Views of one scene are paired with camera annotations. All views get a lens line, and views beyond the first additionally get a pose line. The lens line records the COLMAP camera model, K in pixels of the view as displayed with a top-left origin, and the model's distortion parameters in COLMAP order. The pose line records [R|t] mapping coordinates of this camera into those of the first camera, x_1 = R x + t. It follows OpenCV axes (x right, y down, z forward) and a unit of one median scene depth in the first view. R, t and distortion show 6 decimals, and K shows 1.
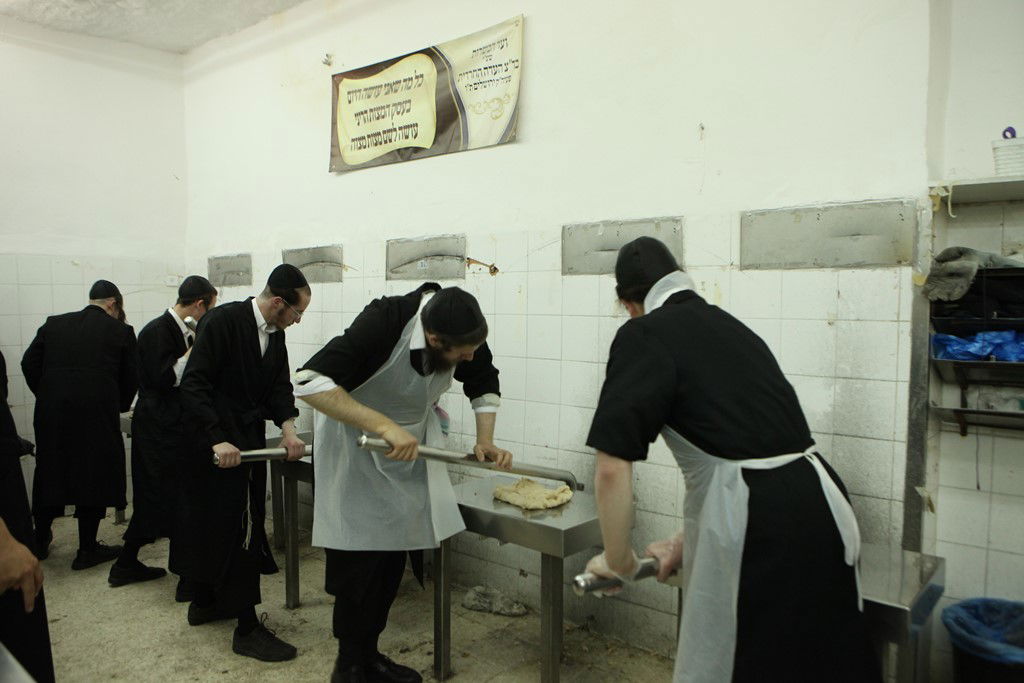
lens RADIAL K [[733.3, 0, 510.2], [0, 733.3, 342.6], [0, 0, 1]] dist [-0.090027, 0.065776]
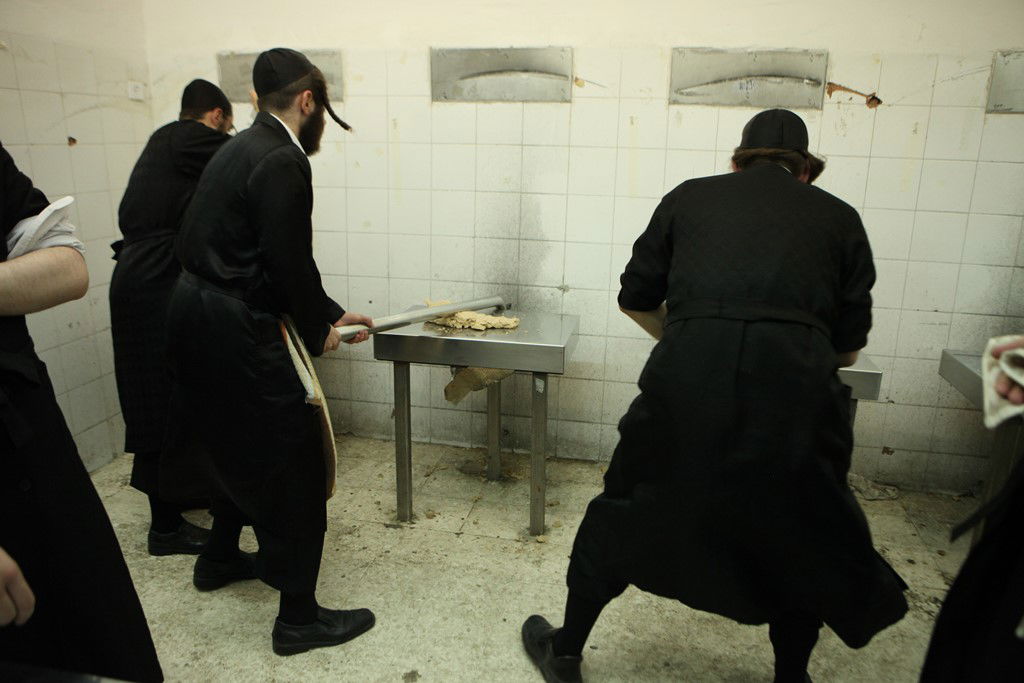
lens RADIAL K [[733.3, 0, 512.5], [0, 733.3, 345.7], [0, 0, 1]] dist [-0.090027, 0.065776]
pose [[0.878082, -0.115397, 0.464387, -0.716758], [0.005907, 0.973026, 0.230621, -0.019619], [-0.478473, -0.199761, 0.855078, 0.431716]]
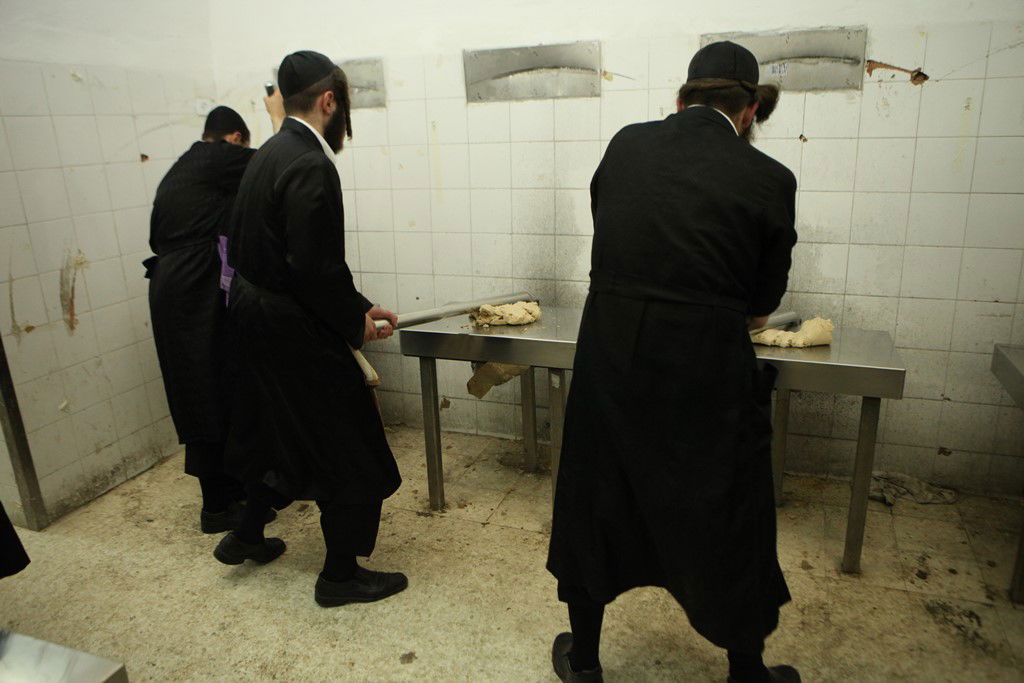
lens RADIAL K [[733.3, 0, 511.2], [0, 733.3, 344.6], [0, 0, 1]] dist [-0.090027, 0.065776]
pose [[0.941696, -0.125352, 0.312242, -0.633530], [0.049340, 0.969425, 0.240378, -0.027570], [-0.332827, -0.210957, 0.919088, 0.381630]]
